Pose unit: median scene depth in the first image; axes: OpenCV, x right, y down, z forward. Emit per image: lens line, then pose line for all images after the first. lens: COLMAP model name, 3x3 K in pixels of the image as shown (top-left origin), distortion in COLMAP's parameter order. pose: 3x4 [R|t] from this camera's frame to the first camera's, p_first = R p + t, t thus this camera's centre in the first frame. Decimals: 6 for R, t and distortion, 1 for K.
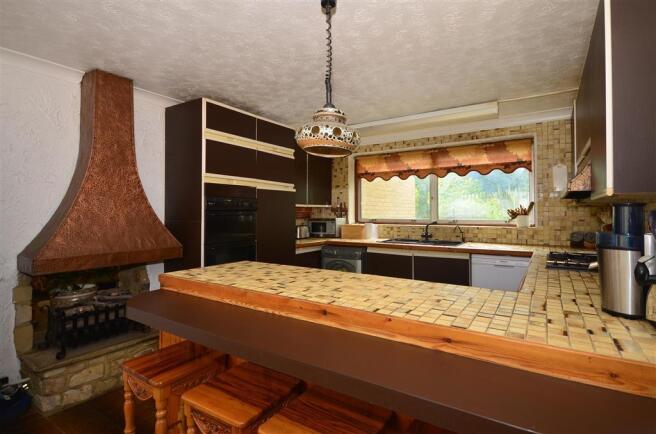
lens RADIAL K [[325.5, 0, 329.5], [0, 325.5, 211.5], [0, 0, 1]] dist [-0.000418, 0.000099]
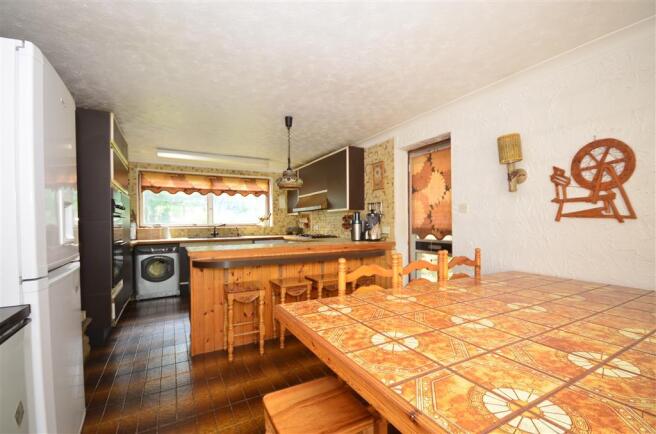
lens RADIAL K [[292.7, 0, 328.8], [0, 292.7, 222.7], [0, 0, 1]] dist [-0.000207, -0.000014]
pose [[0.470681, -0.000194, 0.882304, -0.627543], [0.008605, 0.999953, -0.004371, 0.032950], [-0.882262, 0.009650, 0.470660, -0.104371]]
